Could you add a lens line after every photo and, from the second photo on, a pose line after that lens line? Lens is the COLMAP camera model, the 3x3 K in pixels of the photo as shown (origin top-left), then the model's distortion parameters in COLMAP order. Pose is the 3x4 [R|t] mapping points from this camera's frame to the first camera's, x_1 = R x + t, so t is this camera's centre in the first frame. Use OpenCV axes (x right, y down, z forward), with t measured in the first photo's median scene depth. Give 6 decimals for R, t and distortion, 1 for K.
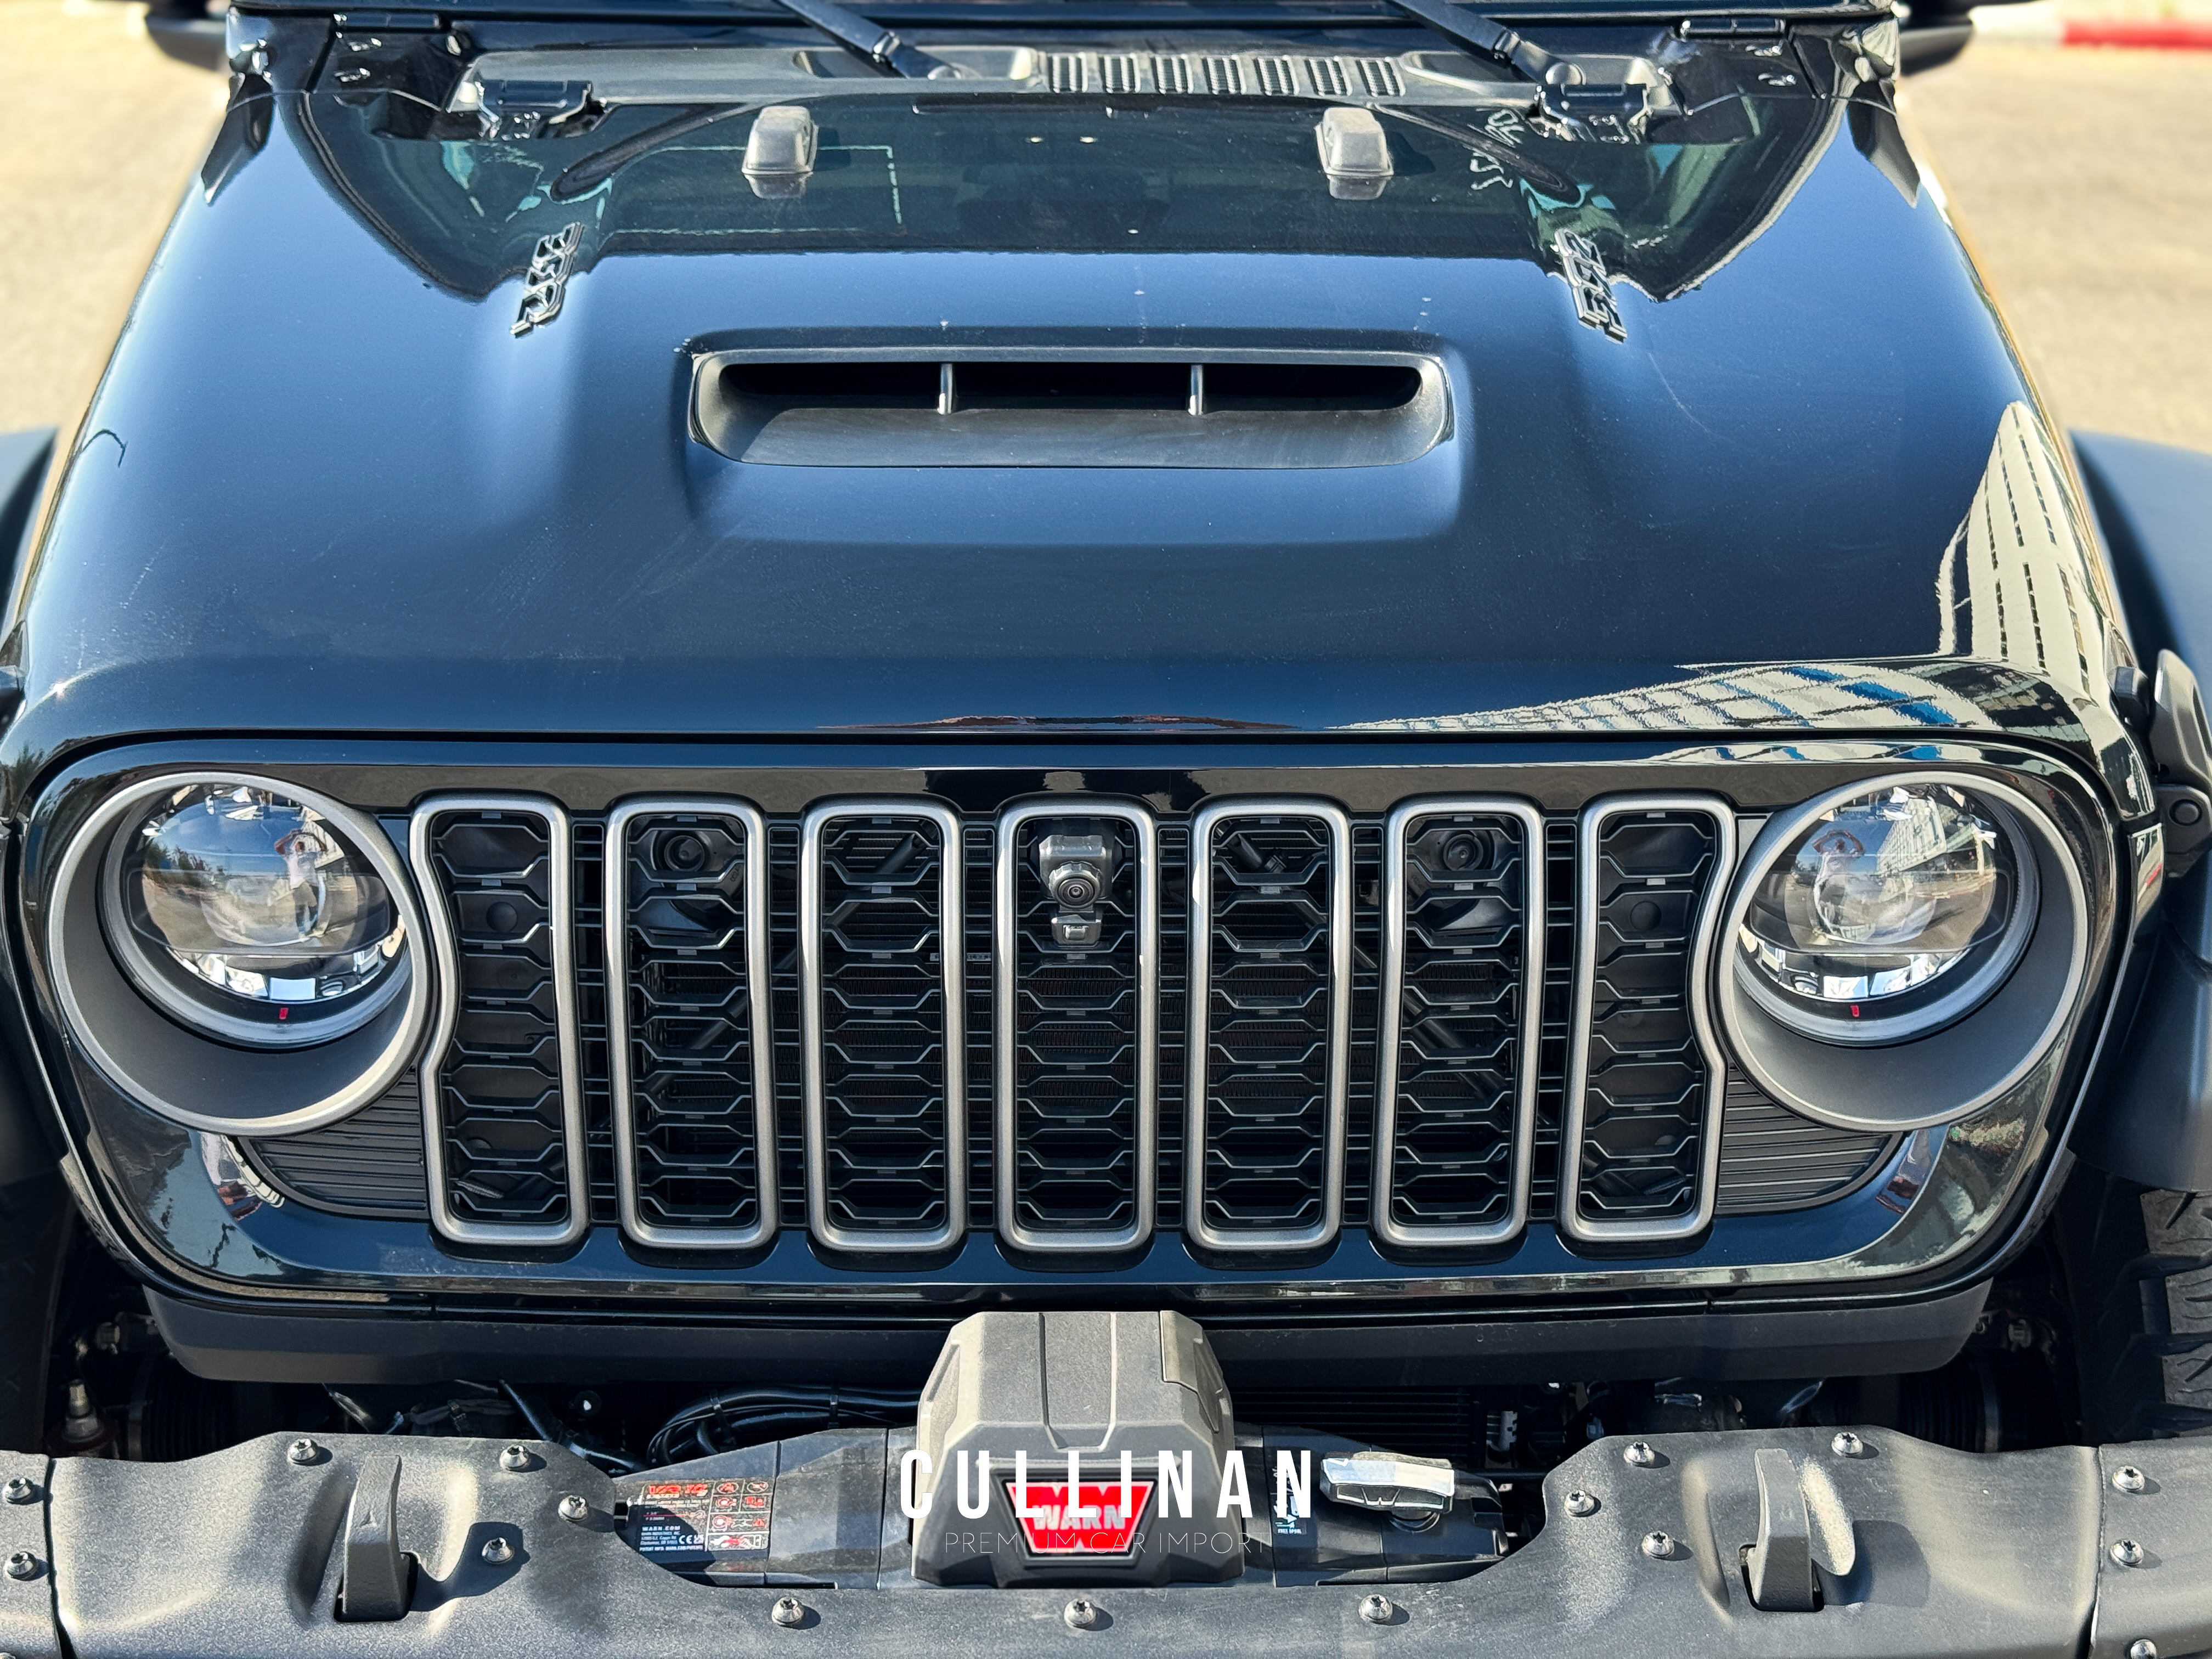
lens RADIAL K [[3073.4, 0, 1106.0], [0, 3073.4, 829.5], [0, 0, 1]] dist [0.185553, -0.492407]
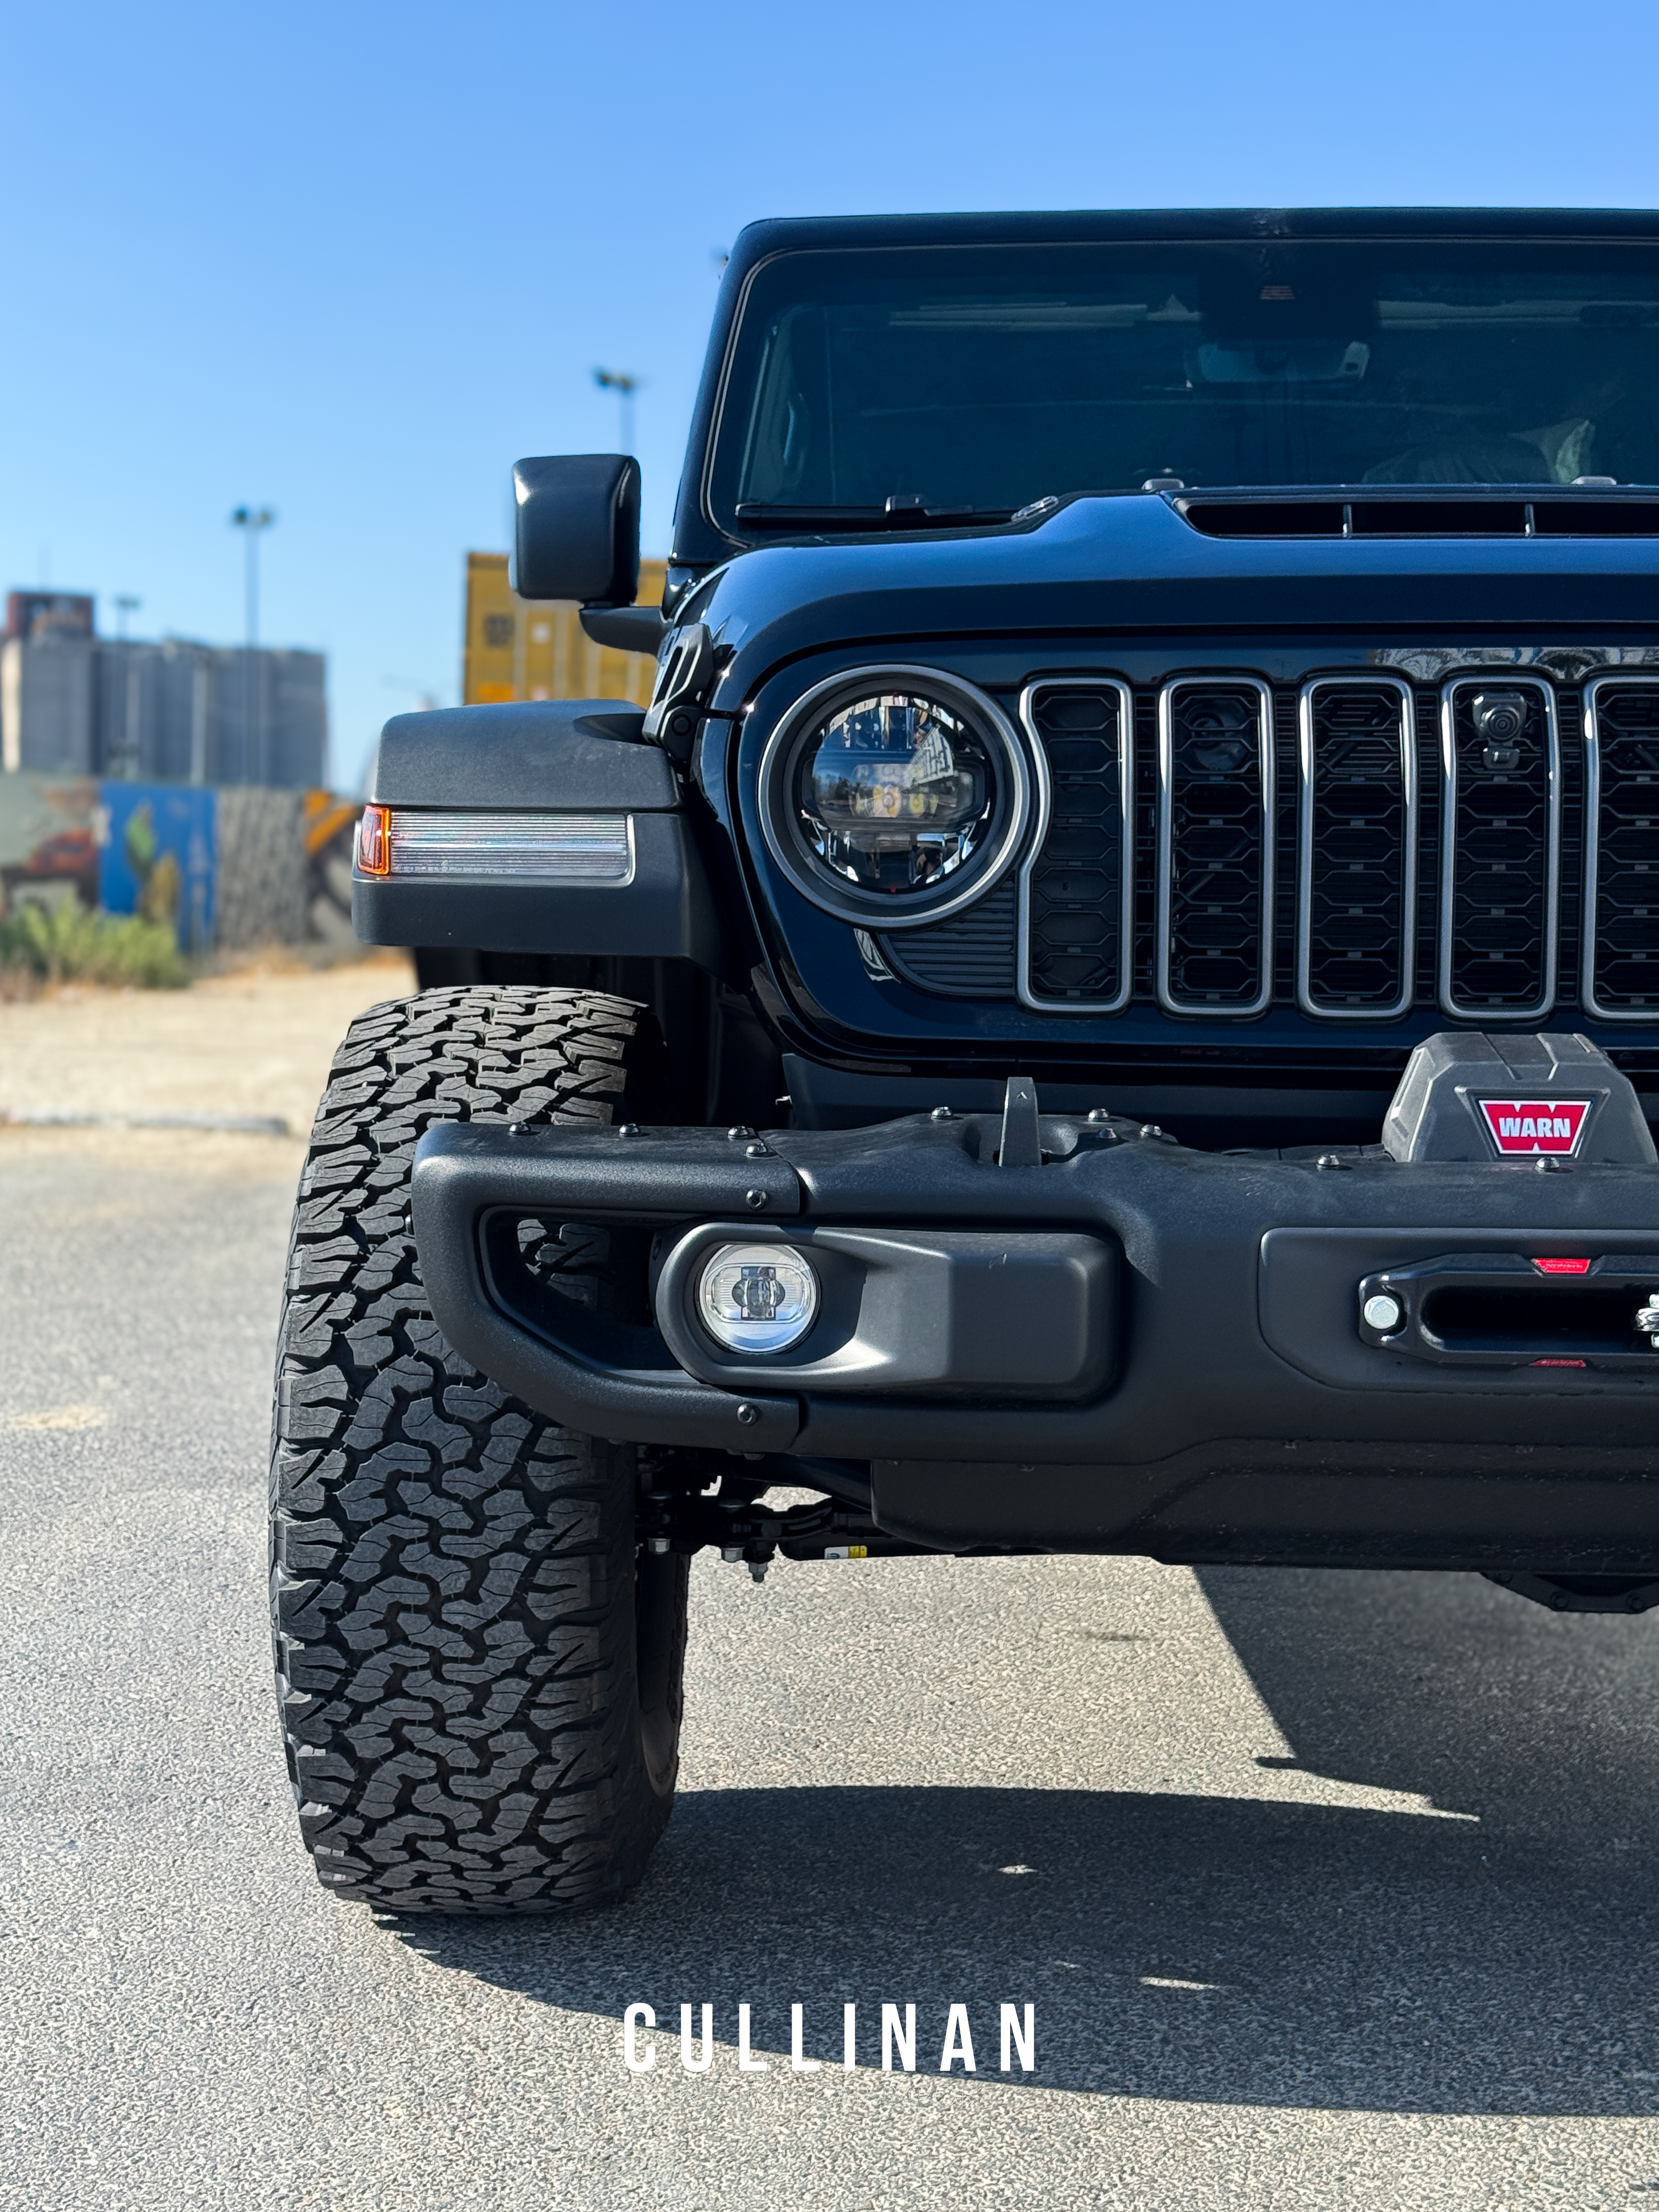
lens RADIAL K [[3178.4, 0, 829.5], [0, 3178.4, 1106.0], [0, 0, 1]] dist [0.103145, 0.051052]
pose [[0.998867, 0.000716, -0.047588, -0.240130], [-0.016769, 0.941057, -0.337833, 0.663785], [0.044541, 0.338248, 0.940002, -0.309324]]
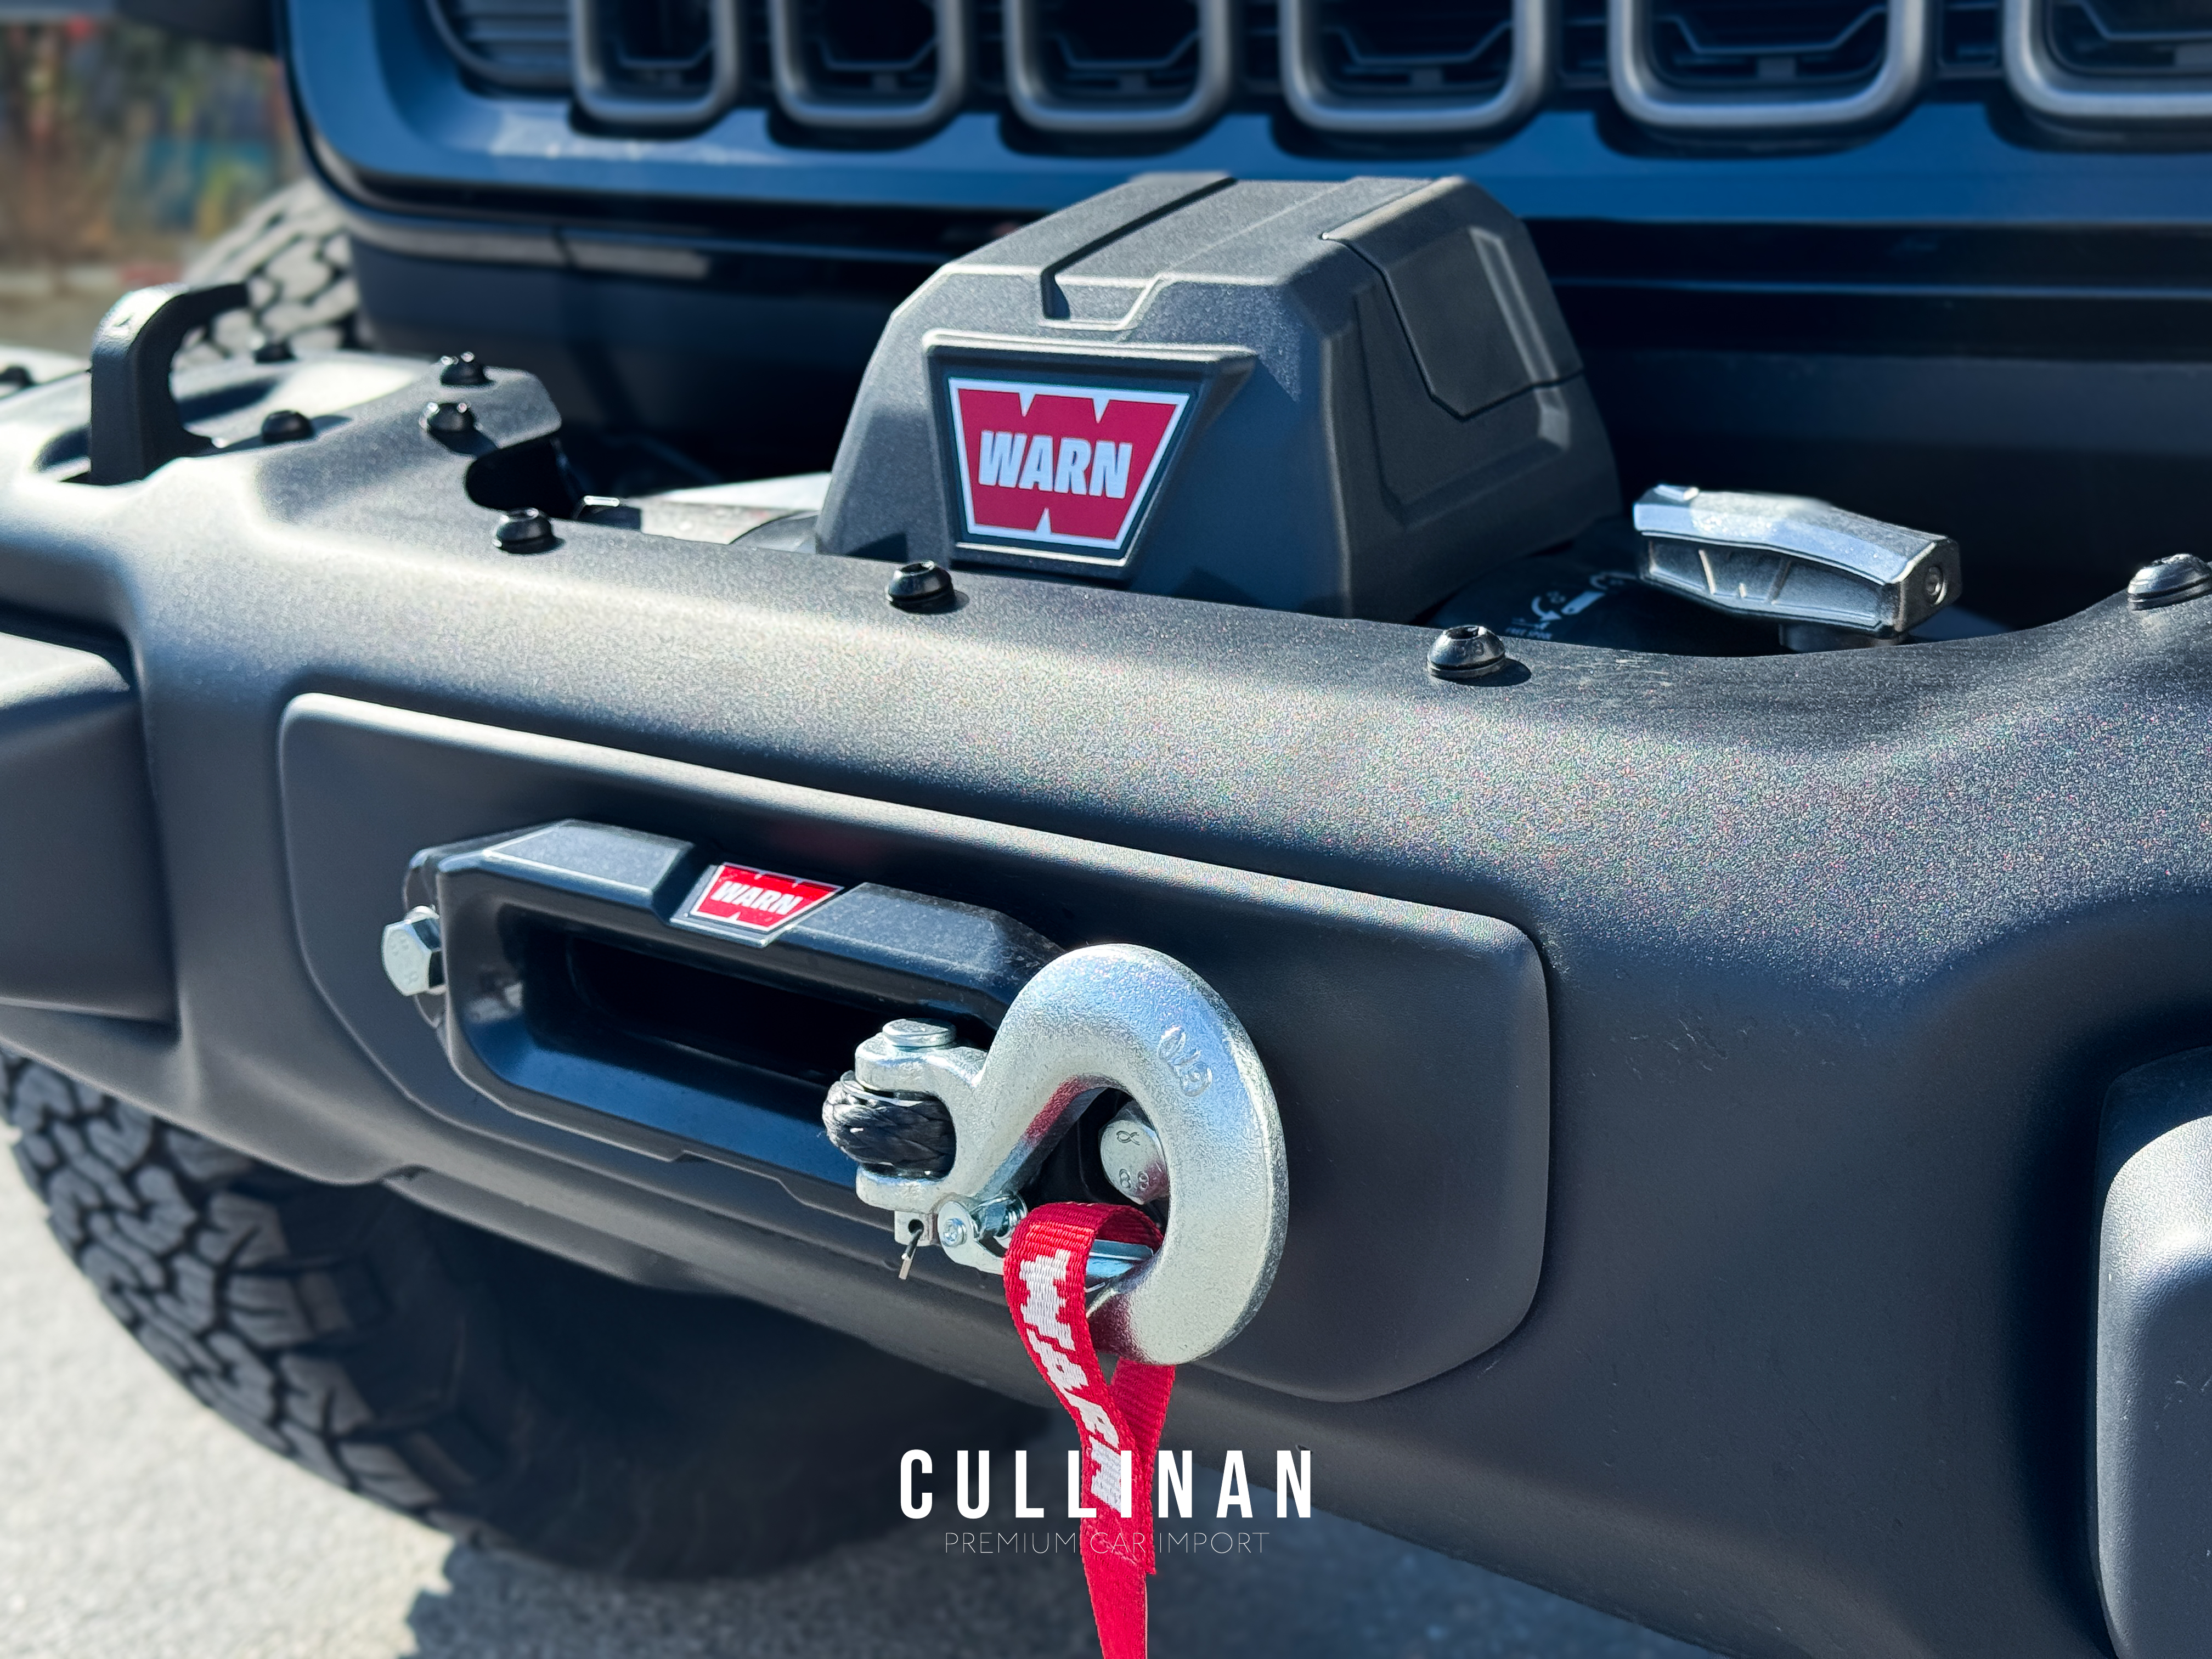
lens RADIAL K [[3178.1, 0, 1106.0], [0, 3178.1, 829.5], [0, 0, 1]] dist [0.103145, 0.051052]
pose [[0.734035, 0.138726, -0.664791, 0.309831], [-0.234739, 0.970404, -0.056689, 0.289922], [0.637252, 0.197664, 0.744875, 0.640002]]
